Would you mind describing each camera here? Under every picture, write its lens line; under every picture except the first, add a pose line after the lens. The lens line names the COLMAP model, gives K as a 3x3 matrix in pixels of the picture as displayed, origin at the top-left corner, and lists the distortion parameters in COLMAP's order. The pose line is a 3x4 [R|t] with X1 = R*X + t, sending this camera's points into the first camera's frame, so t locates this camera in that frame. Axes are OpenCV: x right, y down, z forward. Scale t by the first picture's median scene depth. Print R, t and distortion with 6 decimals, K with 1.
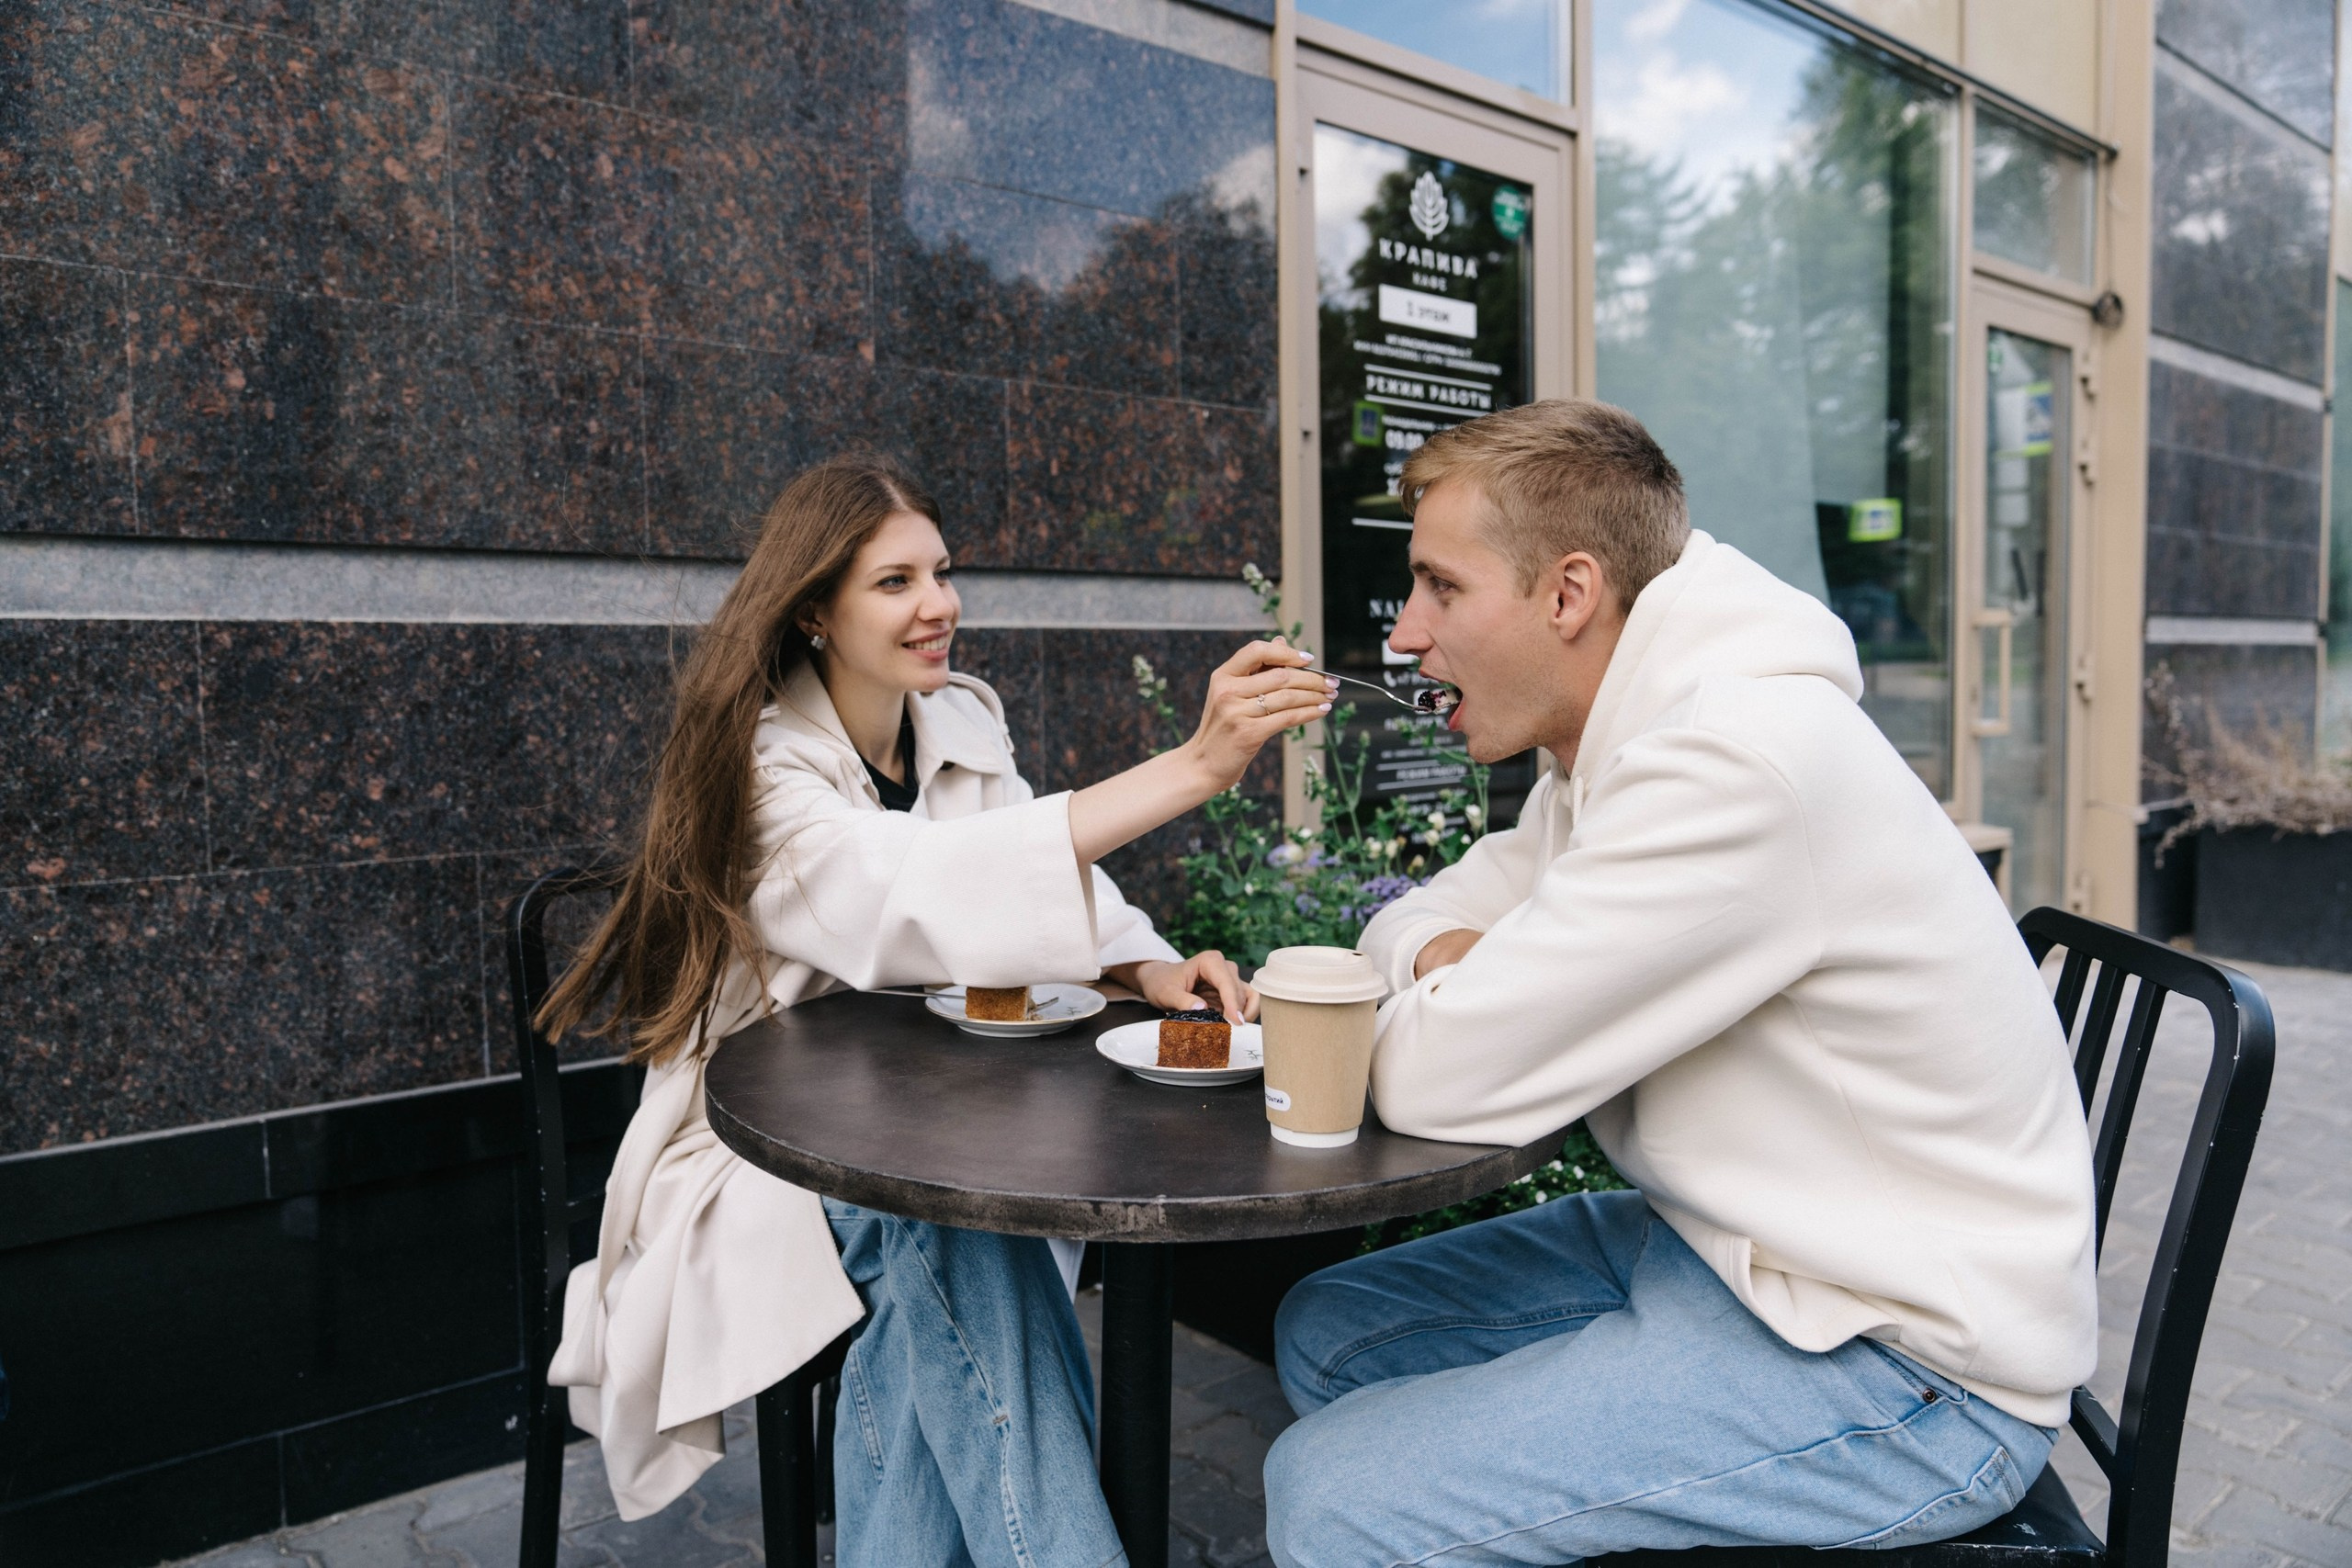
lens RADIAL K [[1619.3, 0, 1176.0], [0, 1619.3, 784.0], [0, 0, 1]] dist [-0.022040, 0.010779]
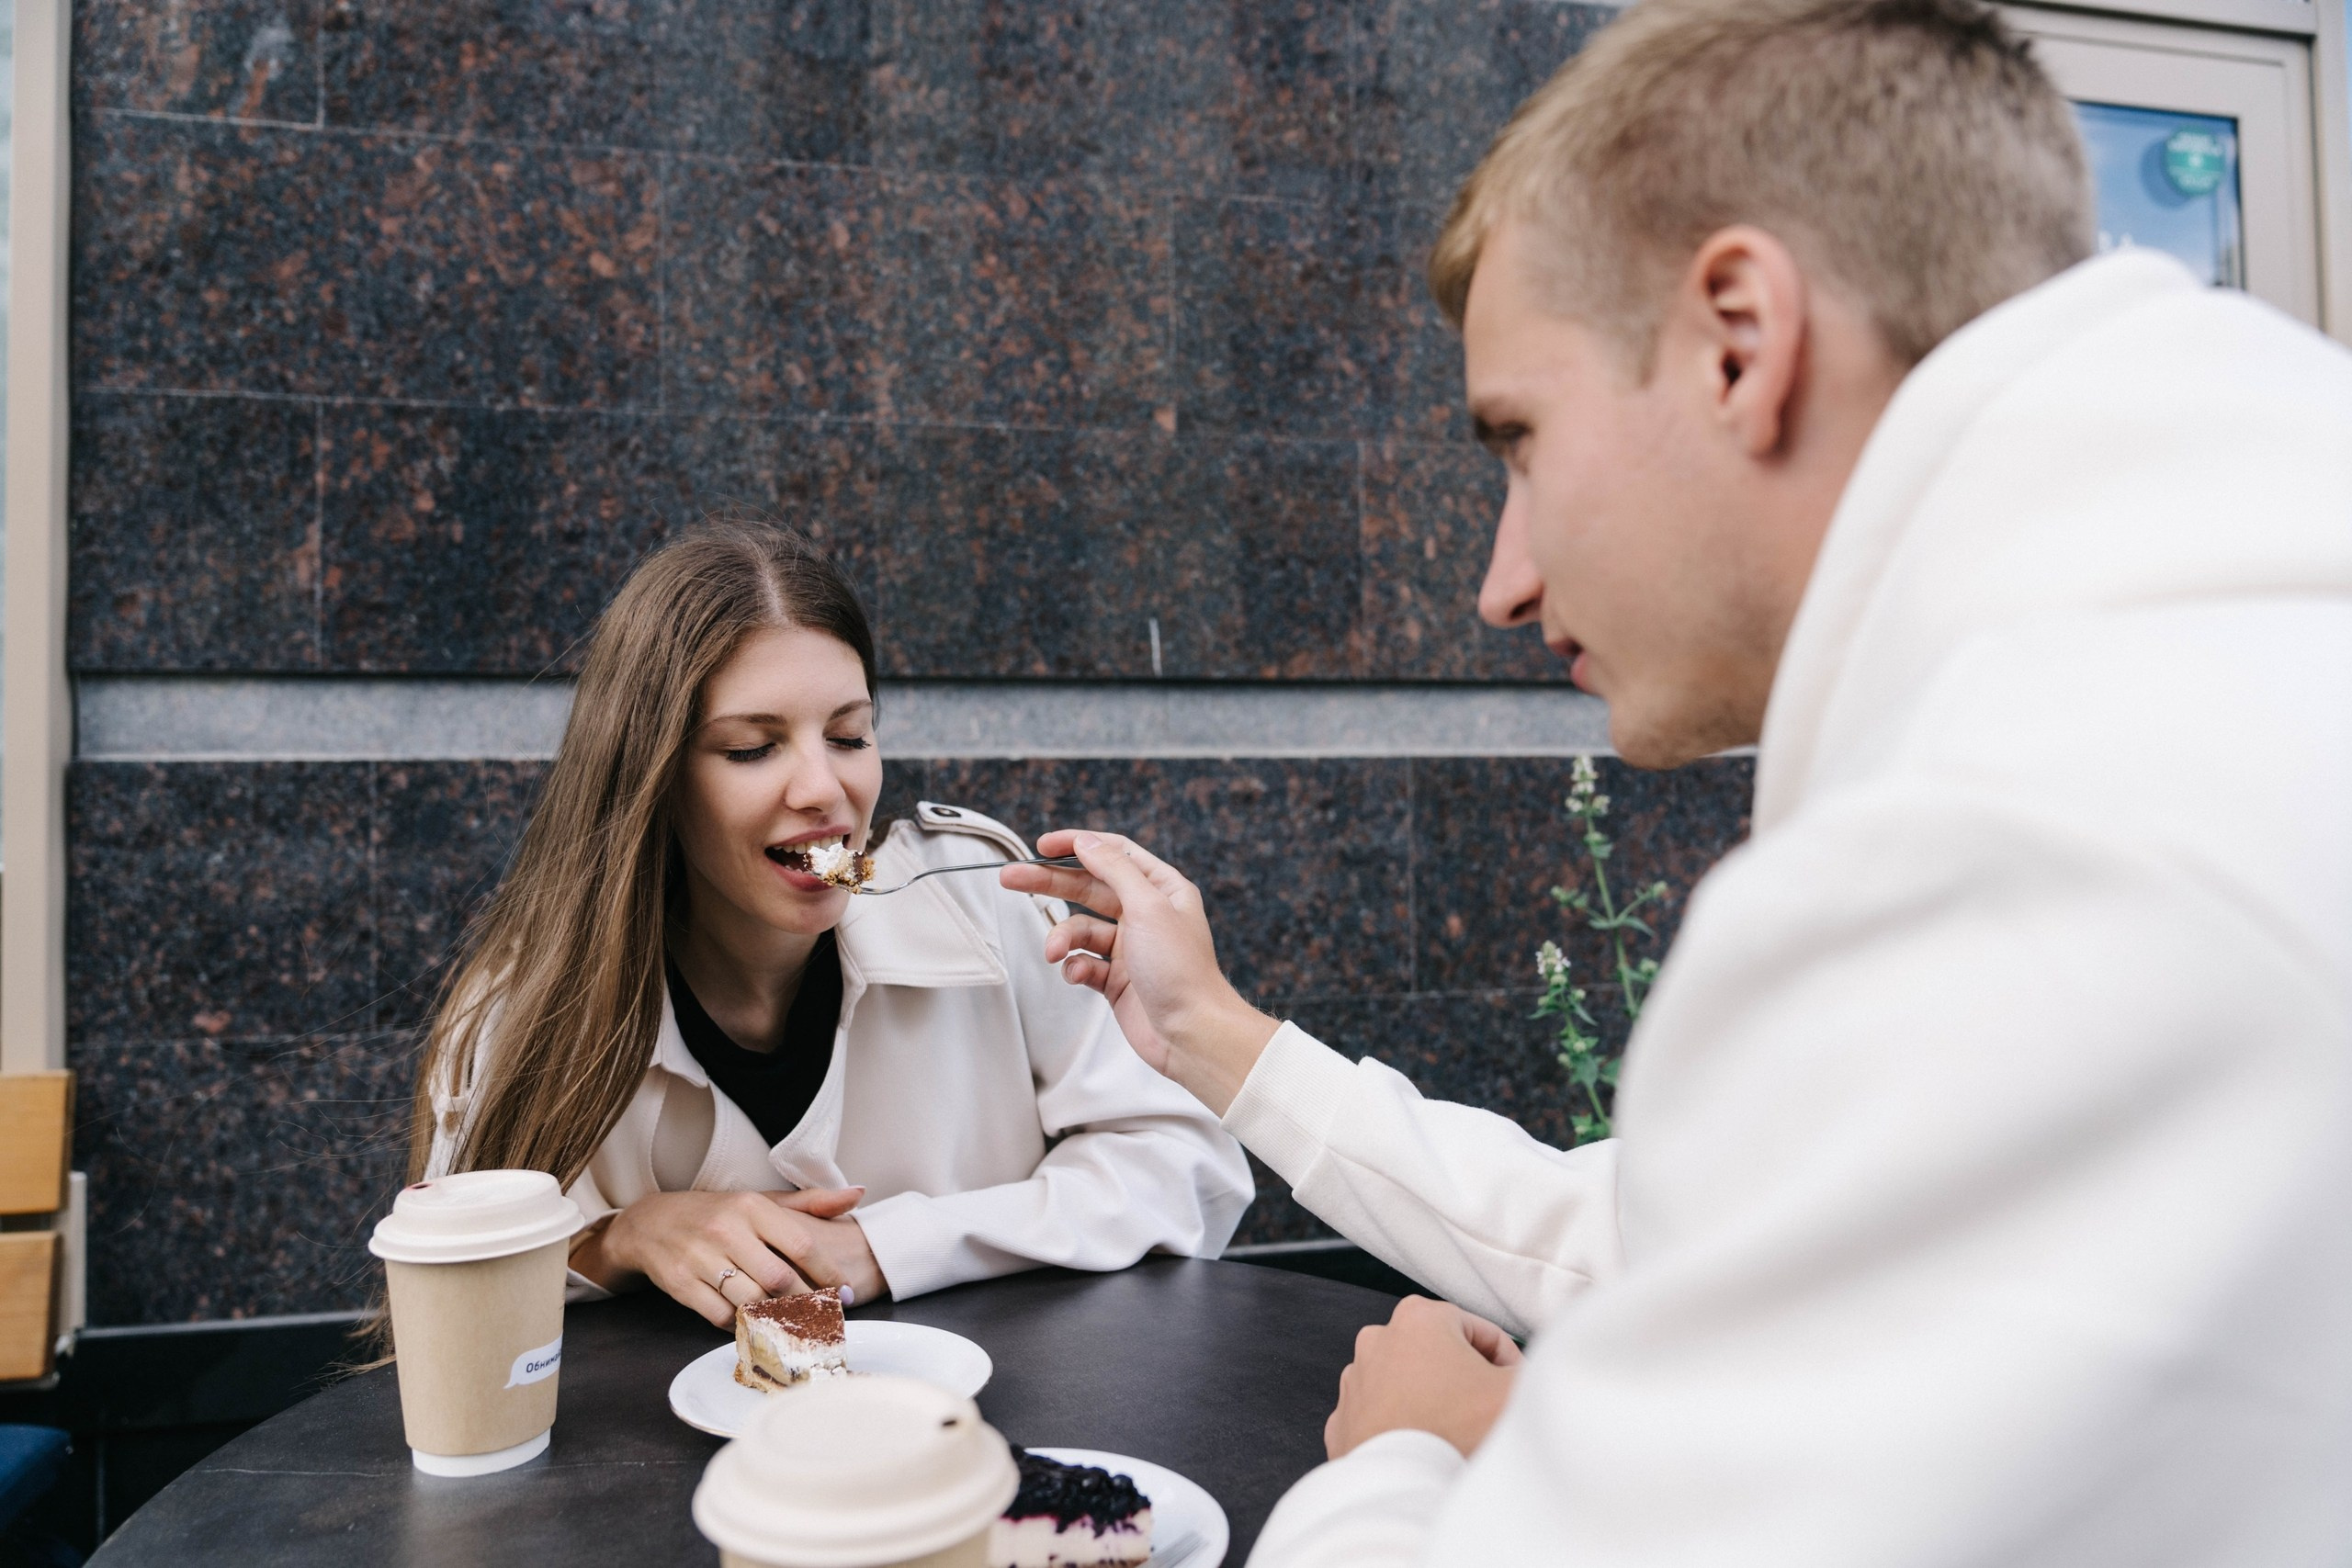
lens RADIAL K [[1619.3, 0, 1176.0], [0, 1619.3, 784.0], [0, 0, 1]] dist [-0.022040, 0.010779]
pose [[0.895486, -0.013121, -0.444897, 0.213538], [-0.027263, 0.996071, -0.084252, -0.021063], [0.444254, 0.087576, 0.891610, 0.362505]]
